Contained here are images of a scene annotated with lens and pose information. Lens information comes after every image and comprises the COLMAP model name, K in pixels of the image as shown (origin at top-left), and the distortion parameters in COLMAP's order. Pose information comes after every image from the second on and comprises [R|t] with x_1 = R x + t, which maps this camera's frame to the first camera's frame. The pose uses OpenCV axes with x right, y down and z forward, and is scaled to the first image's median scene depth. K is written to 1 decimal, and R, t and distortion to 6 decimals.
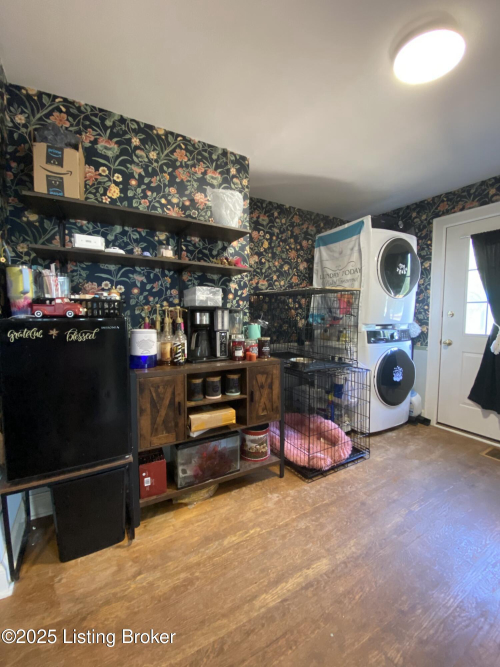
lens RADIAL K [[269.8, 0, 250.0], [0, 269.8, 333.5], [0, 0, 1]] dist [0.021825, -0.021626]
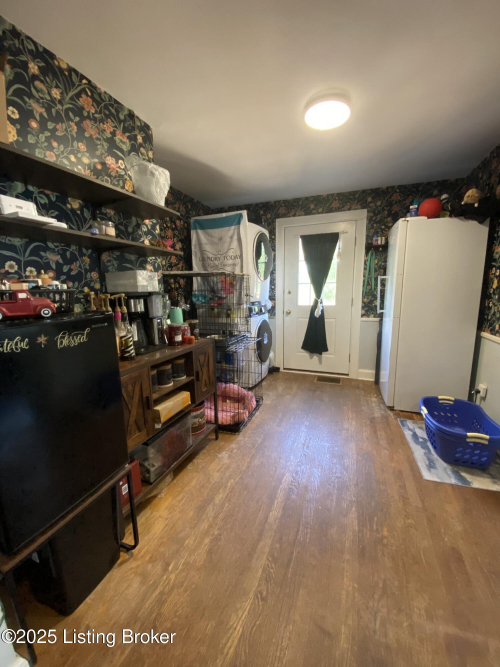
lens RADIAL K [[269.8, 0, 250.0], [0, 269.8, 333.5], [0, 0, 1]] dist [0.021825, -0.021626]
pose [[0.773336, -0.122009, 0.622146, -0.460597], [0.063451, 0.991276, 0.115528, -0.043089], [-0.630813, -0.049866, 0.774331, 0.044983]]
